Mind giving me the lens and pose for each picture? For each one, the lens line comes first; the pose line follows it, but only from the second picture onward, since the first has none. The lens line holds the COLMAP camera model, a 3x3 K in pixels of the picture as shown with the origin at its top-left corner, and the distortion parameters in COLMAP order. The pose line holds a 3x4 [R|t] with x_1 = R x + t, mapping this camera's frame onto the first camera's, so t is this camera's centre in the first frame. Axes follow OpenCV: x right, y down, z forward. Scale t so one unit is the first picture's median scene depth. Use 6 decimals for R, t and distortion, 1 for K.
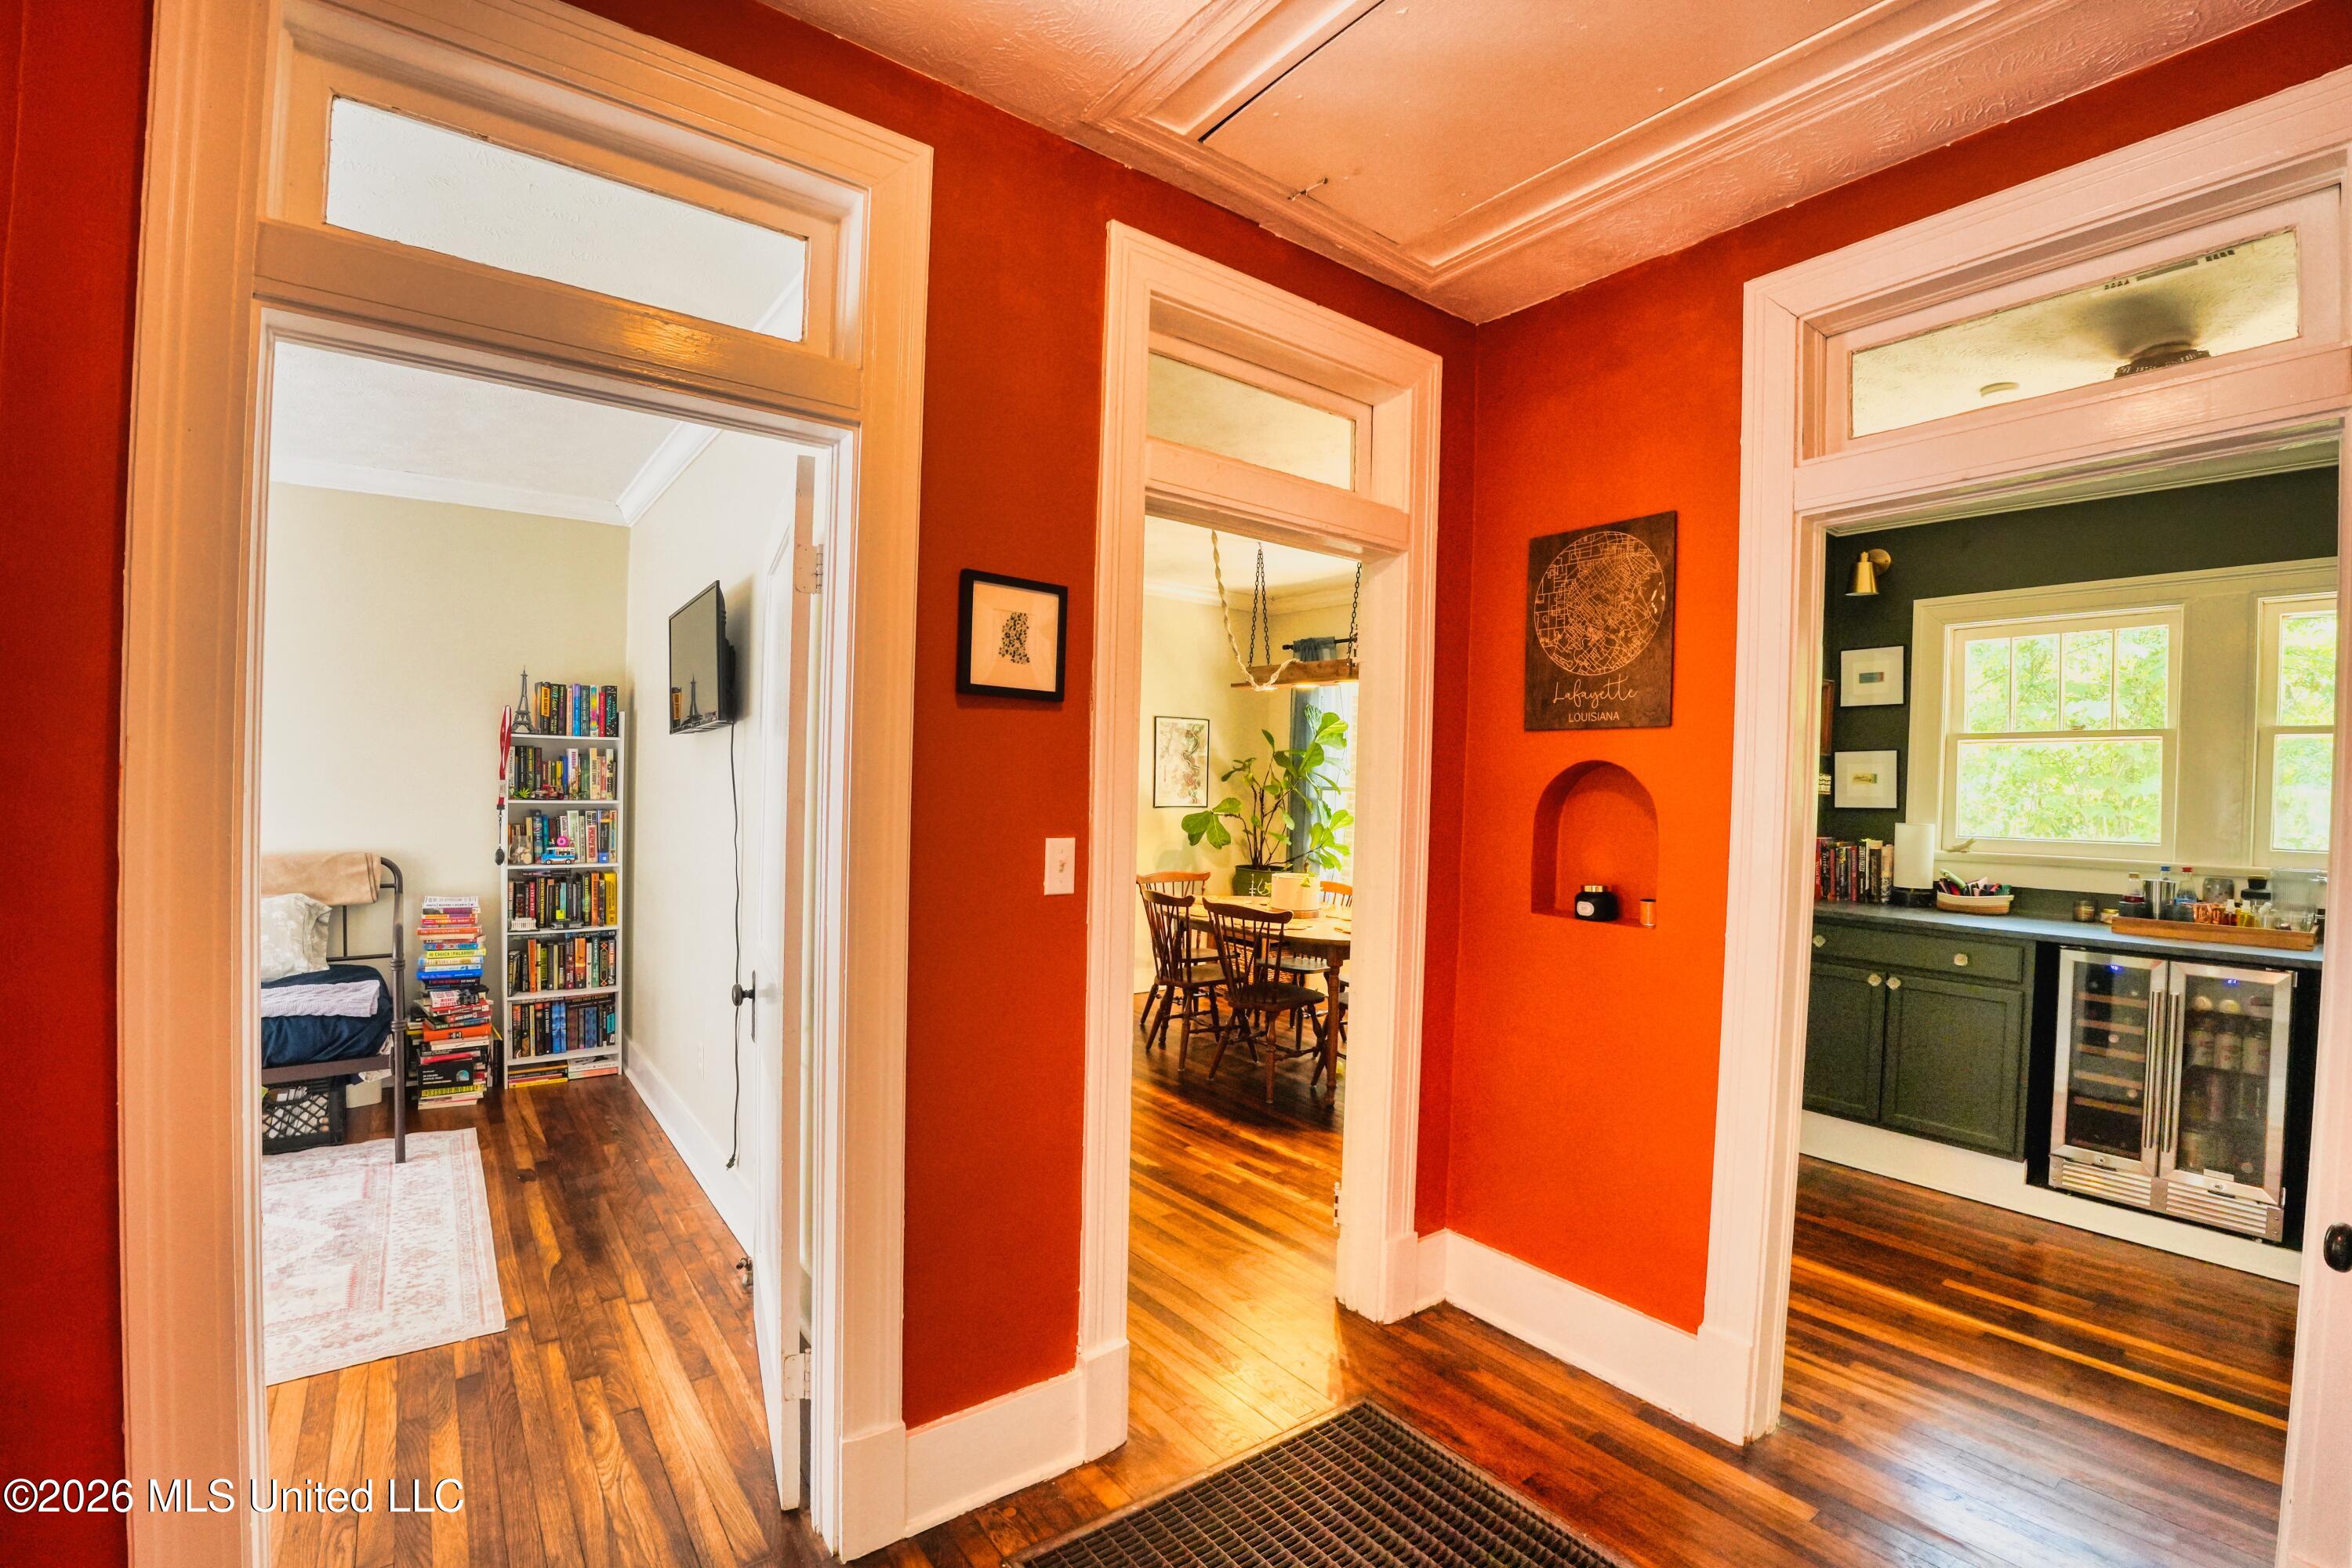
lens RADIAL K [[1032.2, 0, 1172.1], [0, 1032.2, 797.3], [0, 0, 1]] dist [-0.075912, 0.018761]
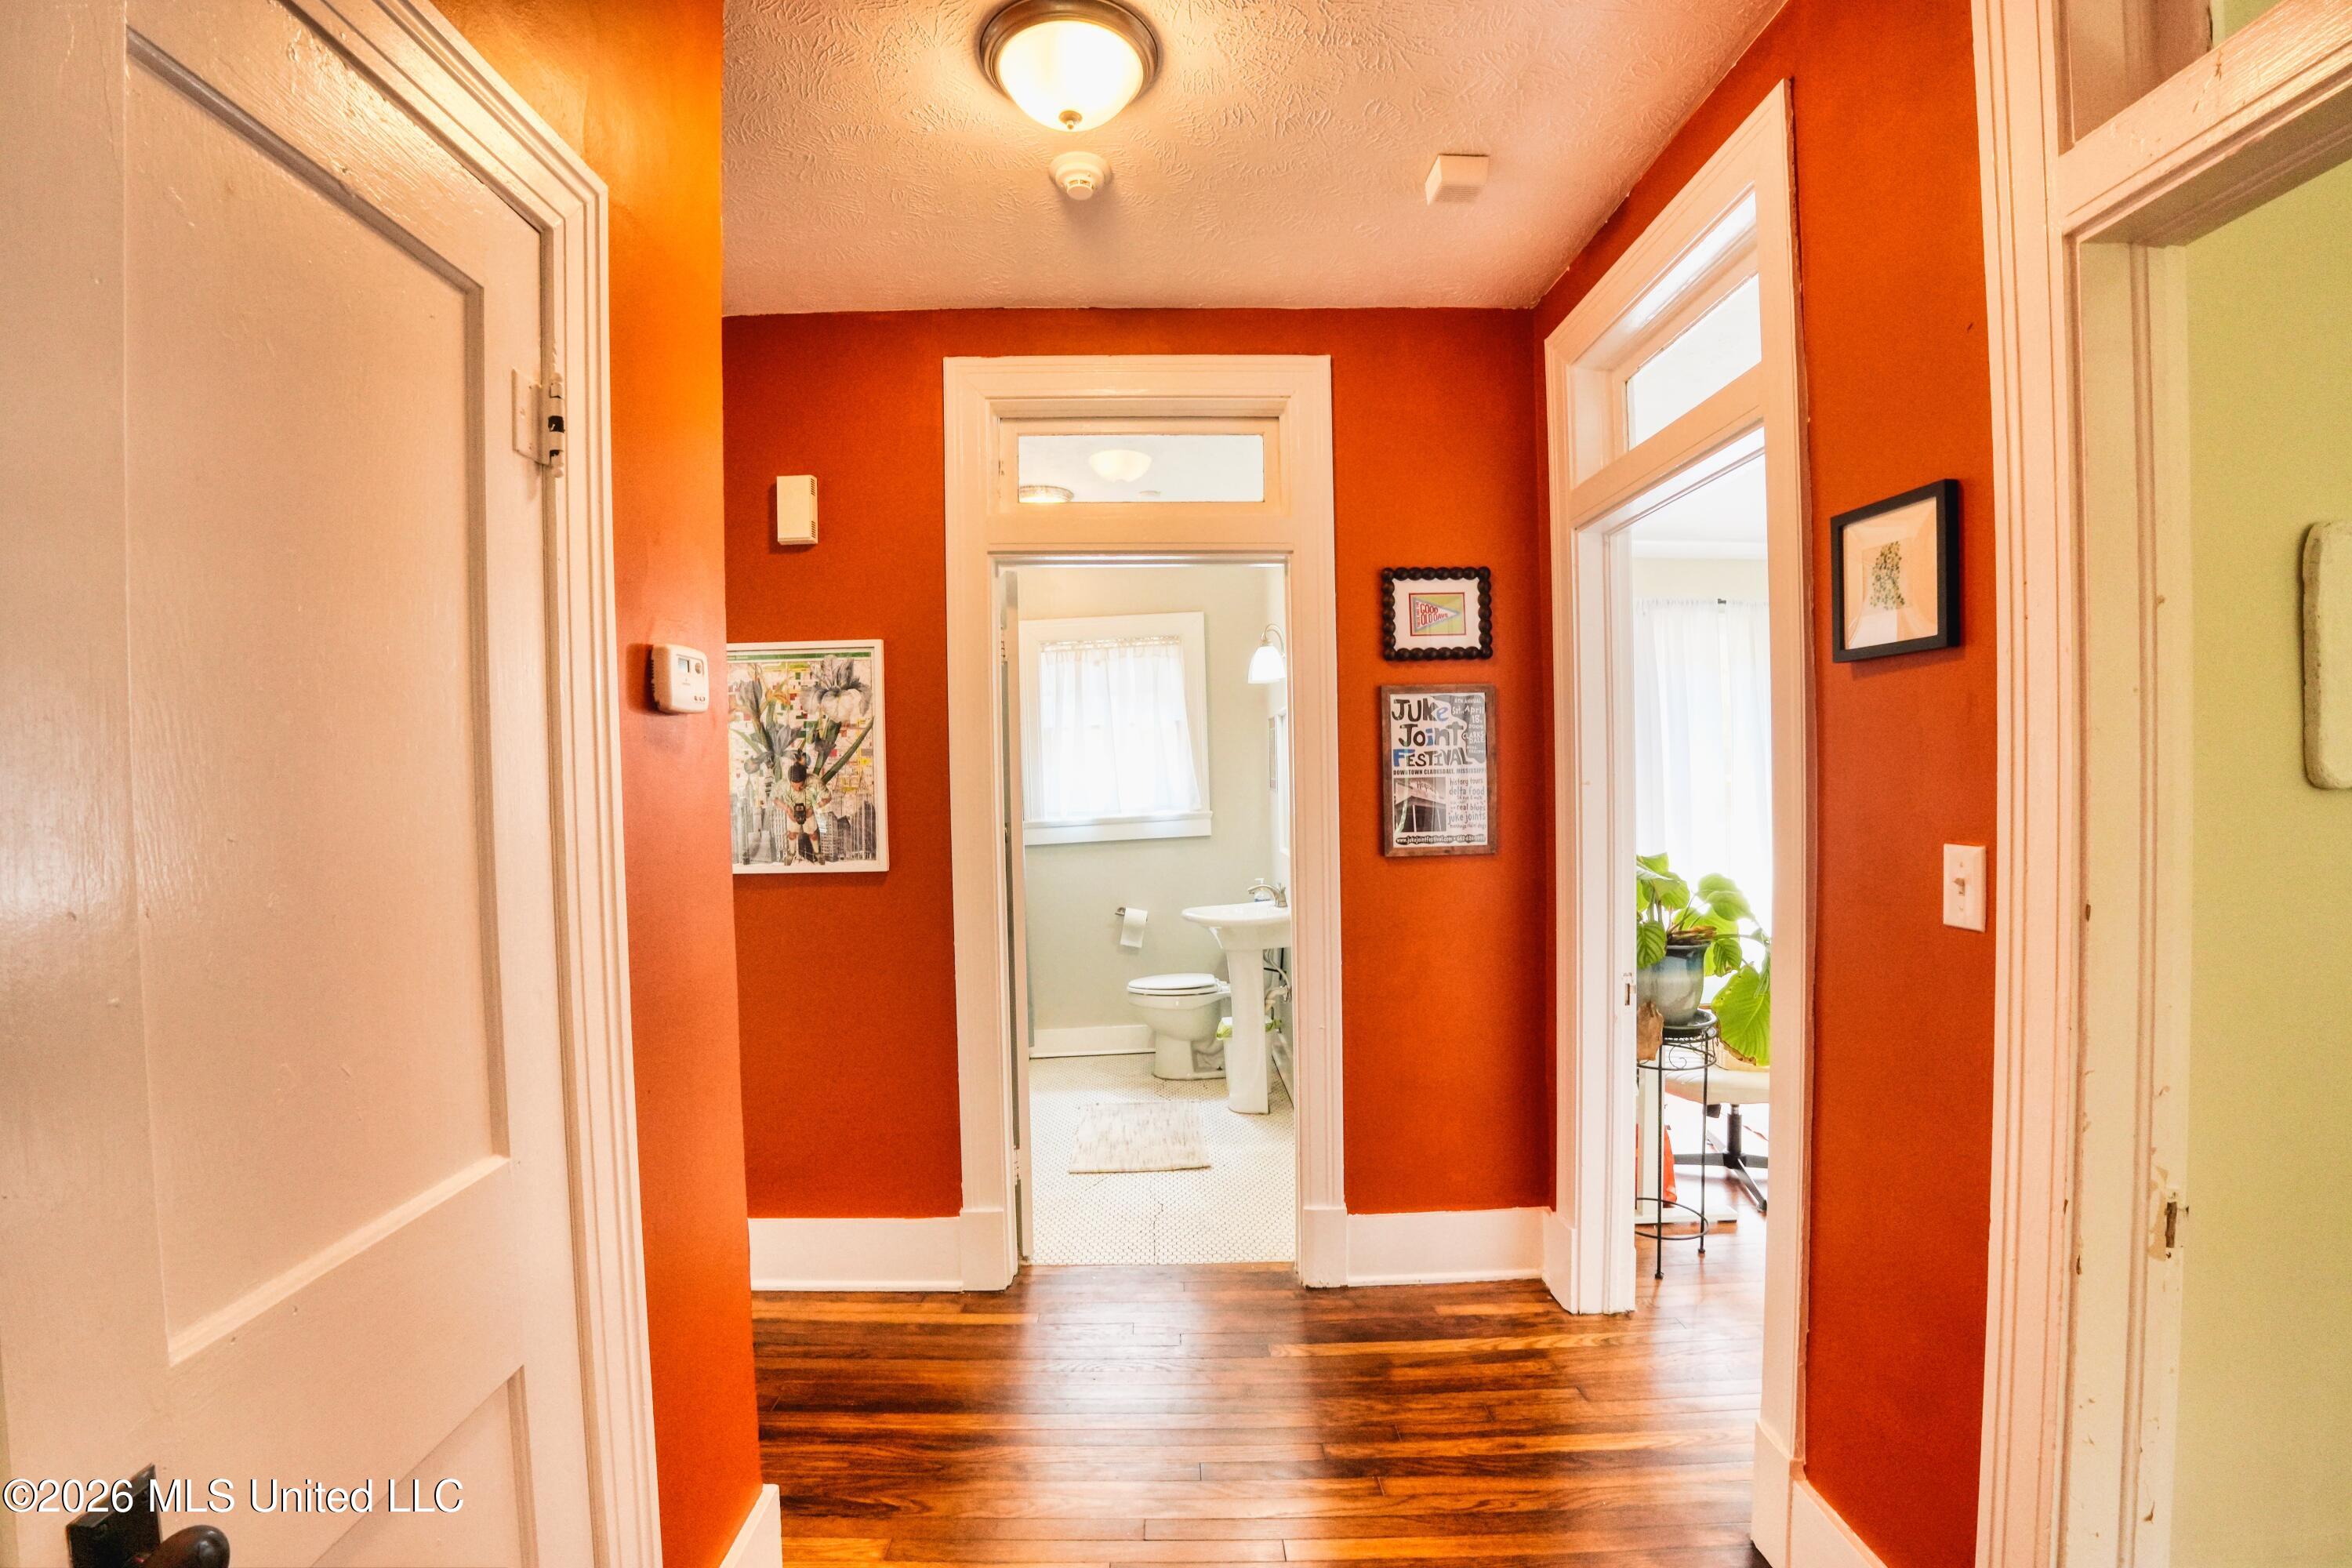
lens RADIAL K [[1032.2, 0, 1172.1], [0, 1032.2, 797.3], [0, 0, 1]] dist [-0.075912, 0.018761]
pose [[-0.591080, -0.000398, -0.806613, 0.765501], [-0.013896, 0.999856, 0.009690, 0.009438], [0.806493, 0.016936, -0.591000, 1.015093]]
